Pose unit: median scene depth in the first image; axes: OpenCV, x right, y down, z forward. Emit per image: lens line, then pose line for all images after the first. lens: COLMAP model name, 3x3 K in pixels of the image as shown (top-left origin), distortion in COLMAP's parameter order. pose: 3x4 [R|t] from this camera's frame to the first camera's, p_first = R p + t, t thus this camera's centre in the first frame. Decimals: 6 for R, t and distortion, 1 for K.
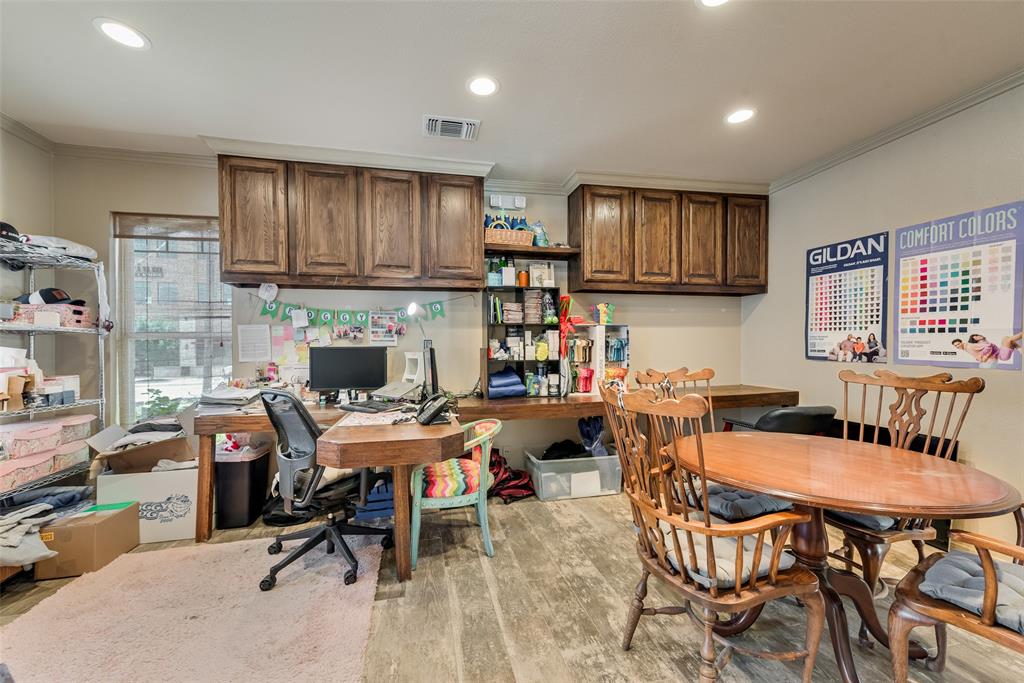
lens RADIAL K [[404.2, 0, 509.9], [0, 404.2, 342.6], [0, 0, 1]] dist [0.002264, -0.000301]
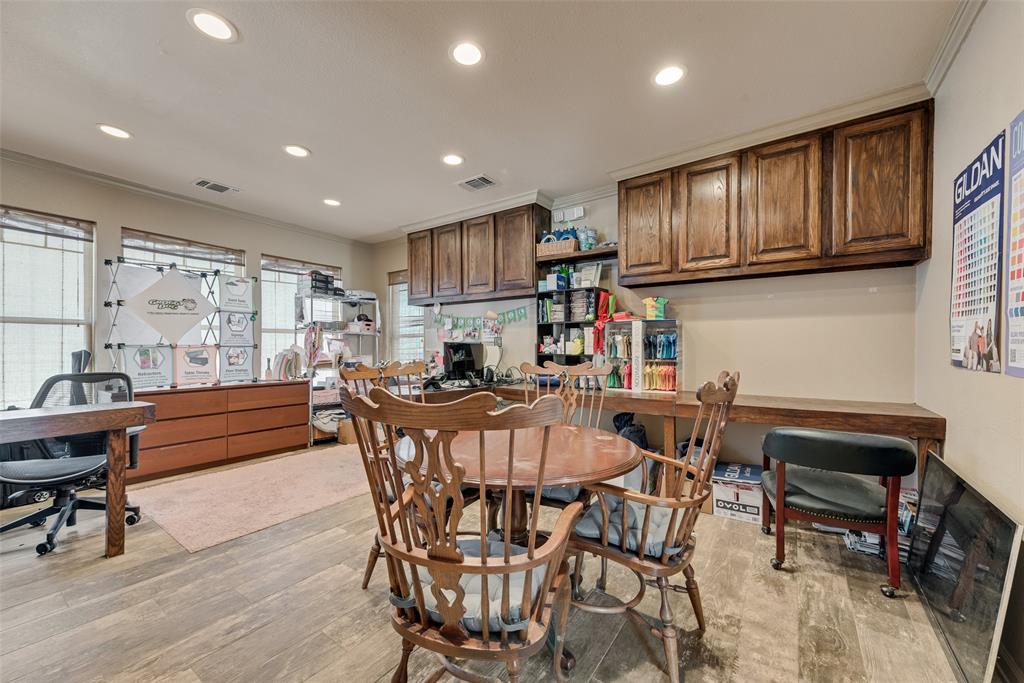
lens RADIAL K [[404.2, 0, 506.9], [0, 404.2, 346.1], [0, 0, 1]] dist [0.002264, -0.000301]
pose [[0.666209, 0.008722, -0.745714, 0.751267], [-0.000195, 0.999934, 0.011521, 0.007441], [0.745765, -0.007530, 0.666167, 0.116440]]
